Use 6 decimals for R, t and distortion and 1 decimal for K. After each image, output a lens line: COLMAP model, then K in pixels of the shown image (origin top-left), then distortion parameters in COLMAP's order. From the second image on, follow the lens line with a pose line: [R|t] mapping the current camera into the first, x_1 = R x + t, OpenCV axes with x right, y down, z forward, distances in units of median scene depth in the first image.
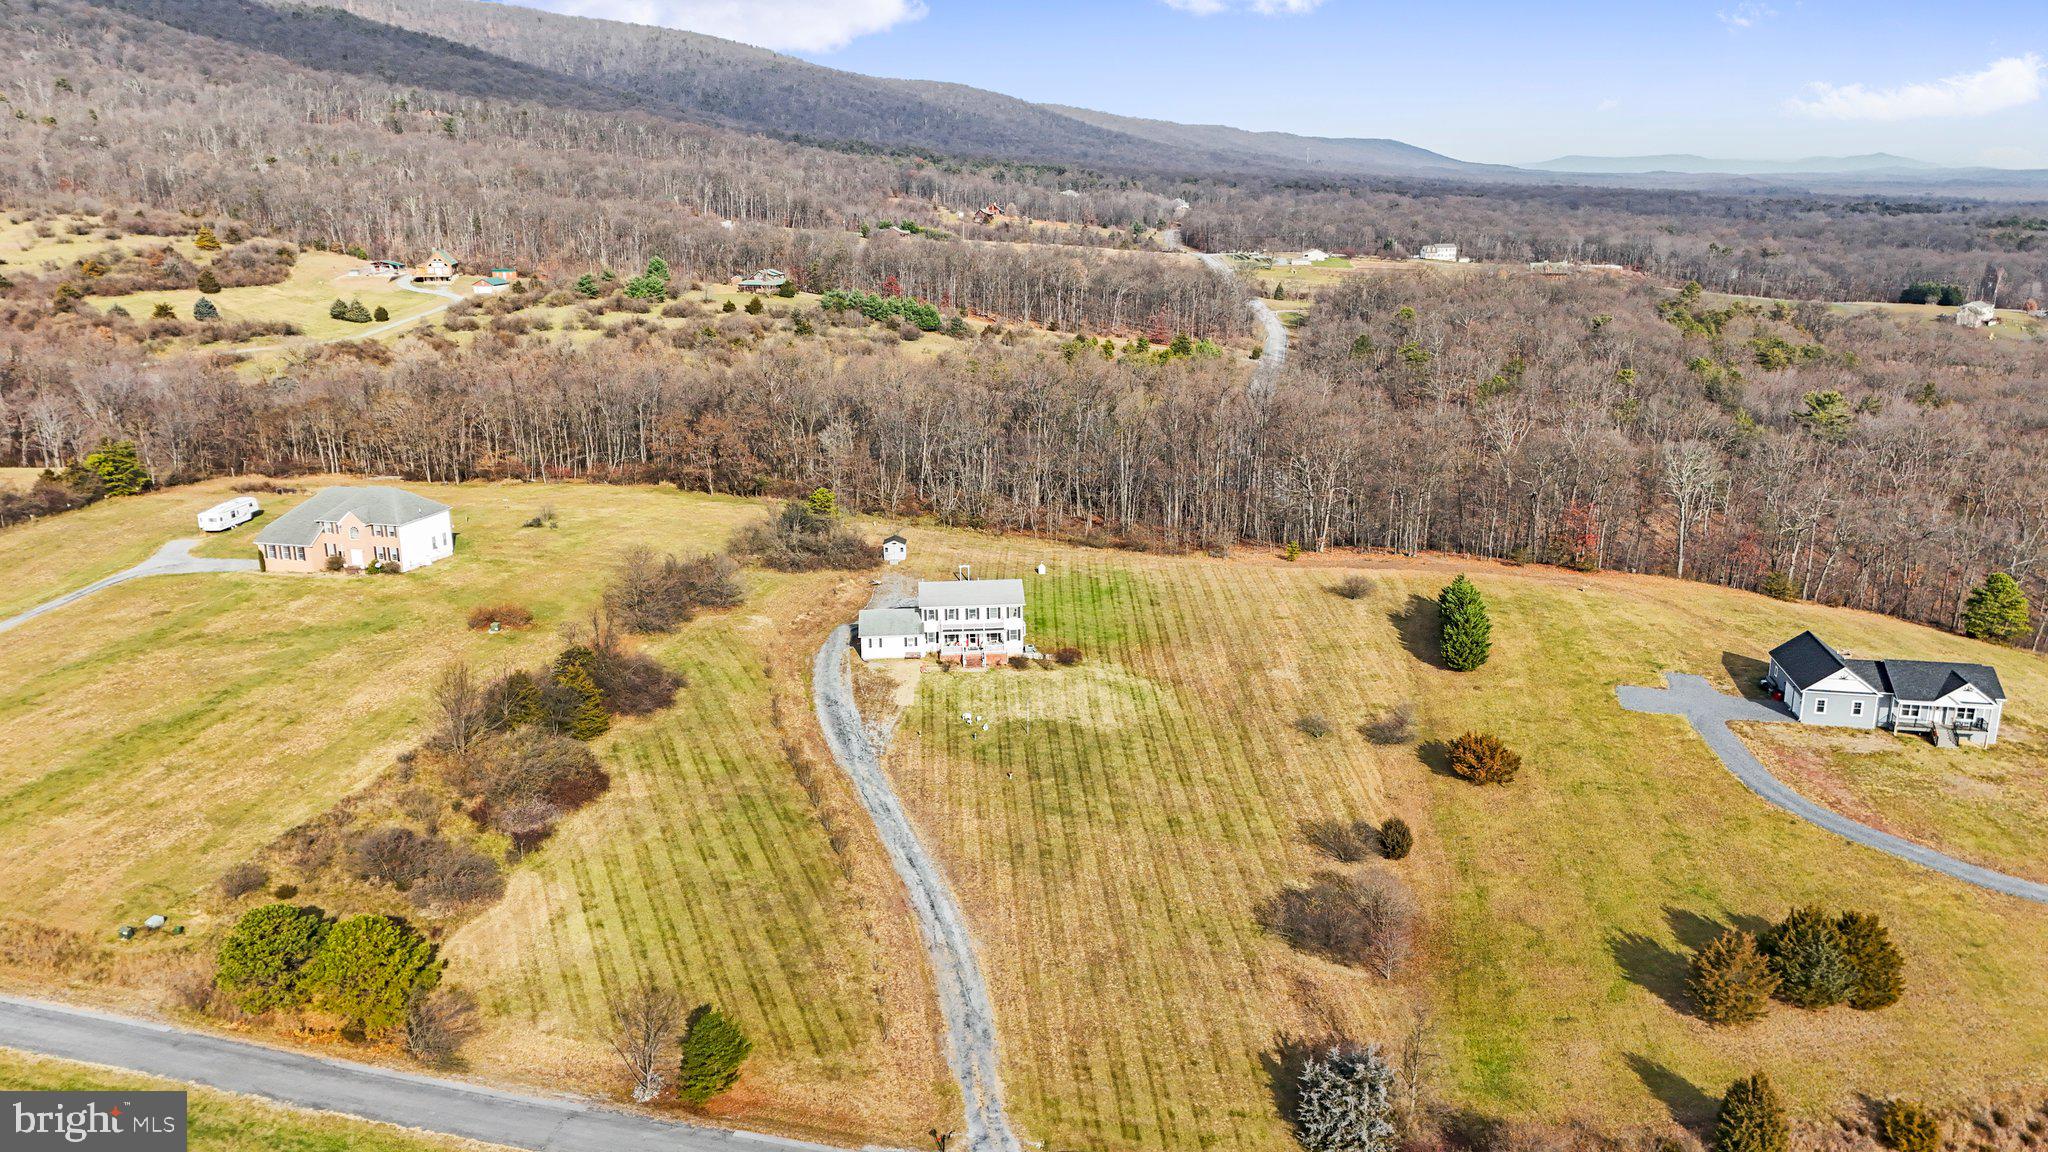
lens RADIAL K [[1491.2, 0, 1024.9], [0, 1491.2, 602.8], [0, 0, 1]] dist [0.083912, -0.079468]
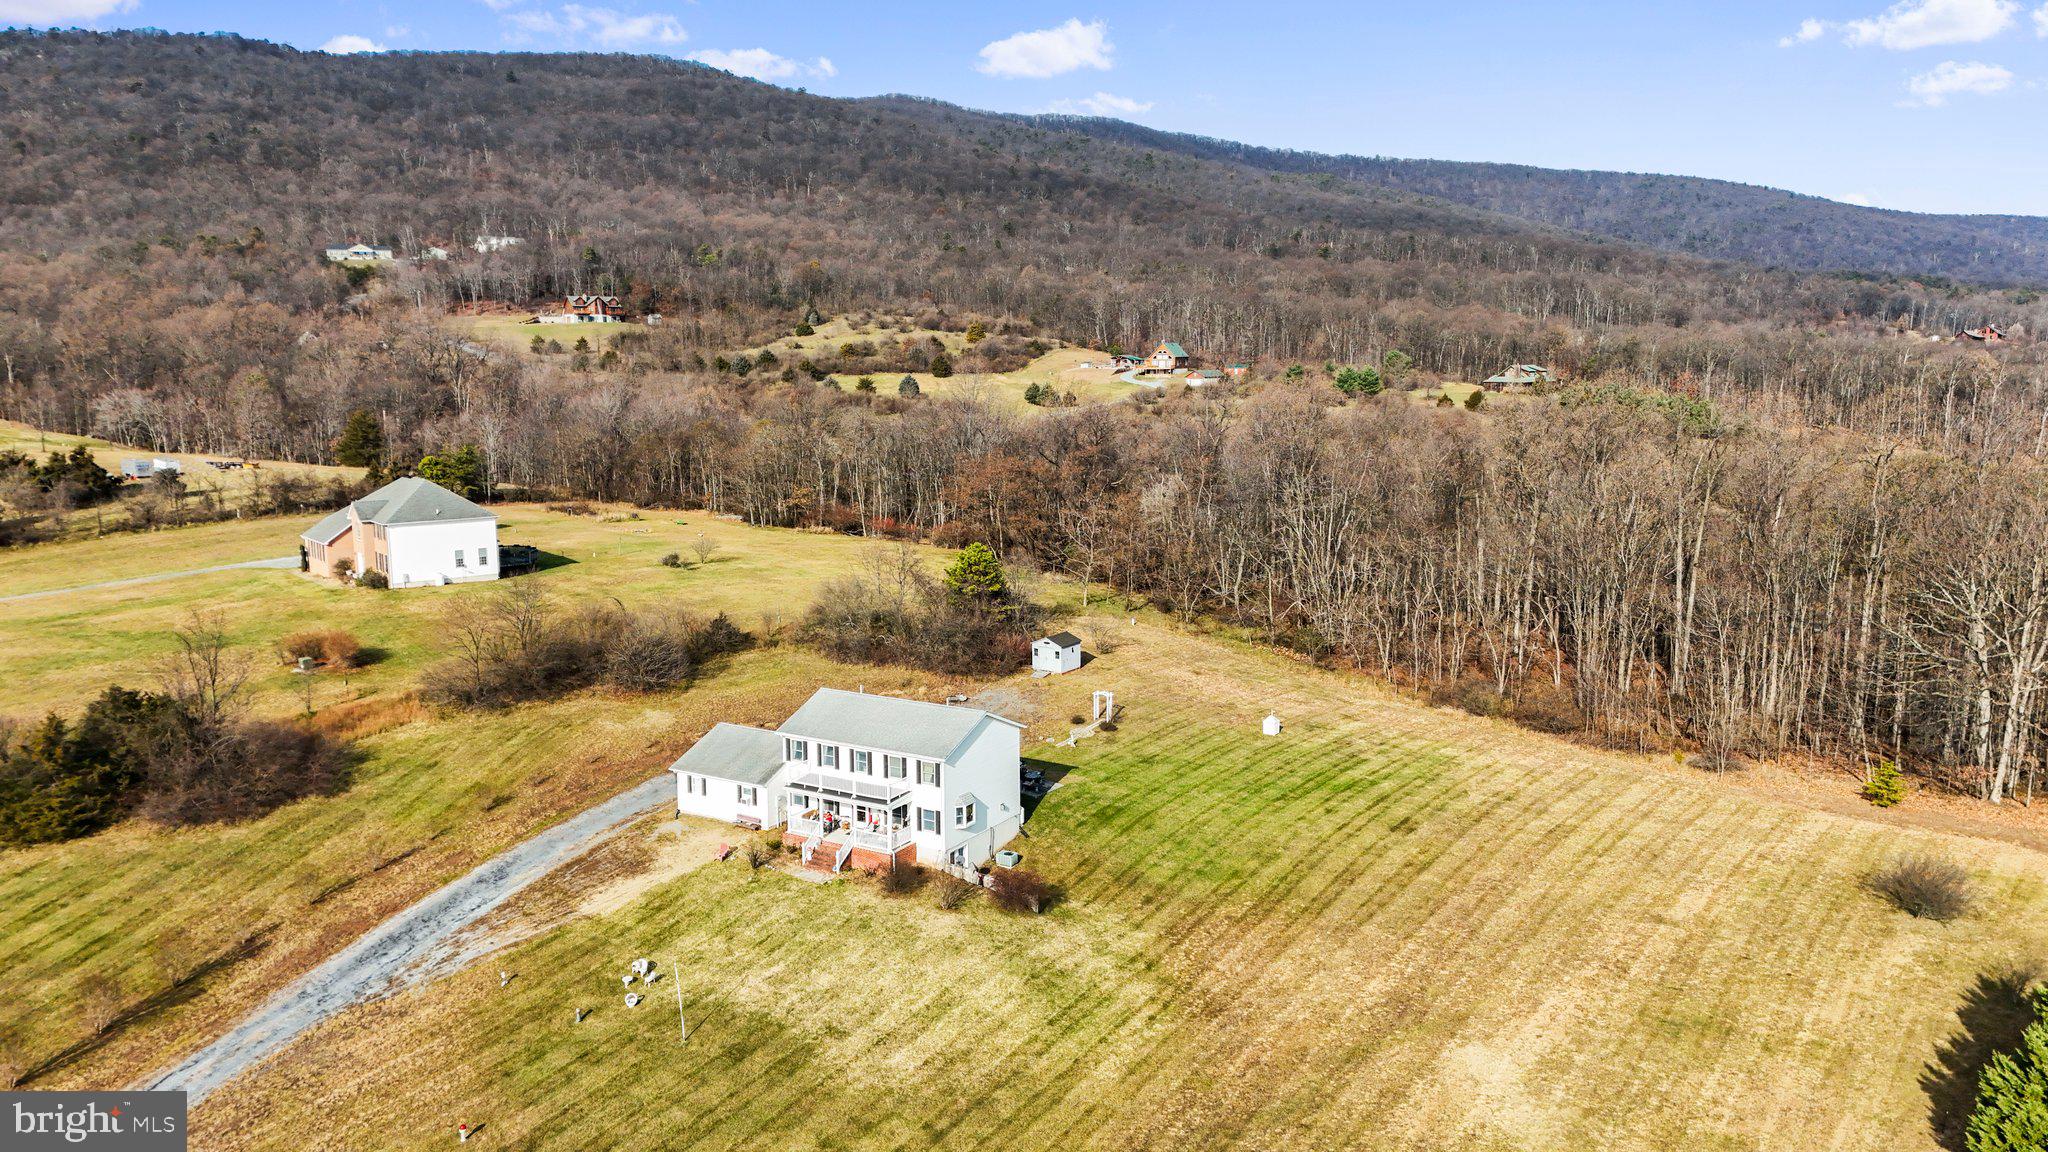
lens RADIAL K [[1504.9, 0, 1024.0], [0, 1504.9, 576.0], [0, 0, 1]] dist [0.092577, -0.098658]
pose [[0.806104, 0.093846, -0.584285, 0.282553], [-0.165250, 0.983766, -0.069976, -0.026125], [0.568233, 0.152961, 0.808526, 0.581407]]
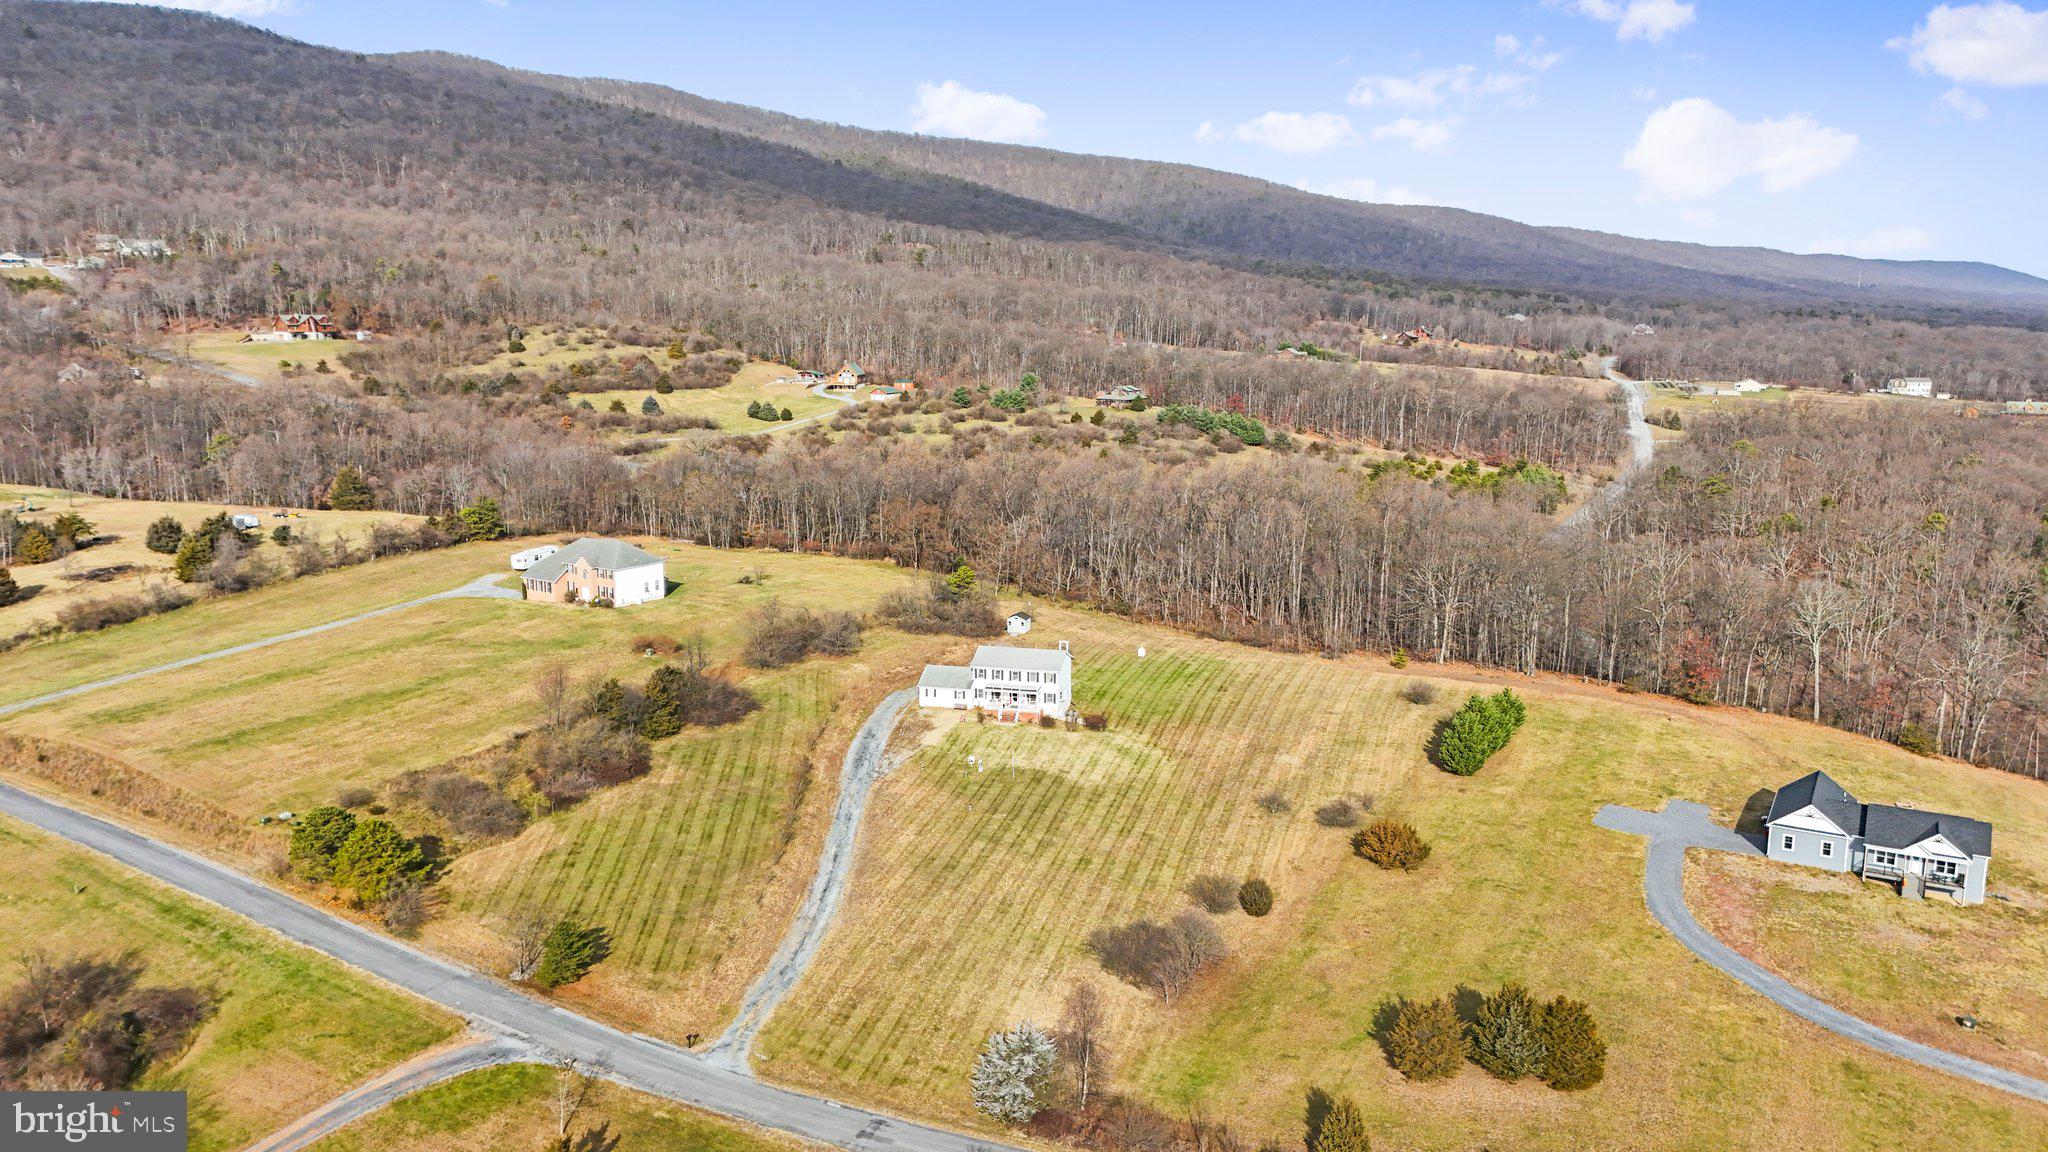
lens RADIAL K [[1504.9, 0, 1024.0], [0, 1504.9, 576.0], [0, 0, 1]] dist [0.092577, -0.098658]
pose [[0.946770, 0.068143, -0.314617, 0.313256], [-0.097736, 0.992052, -0.079247, 0.020967], [0.306716, 0.105779, 0.945905, -0.096491]]
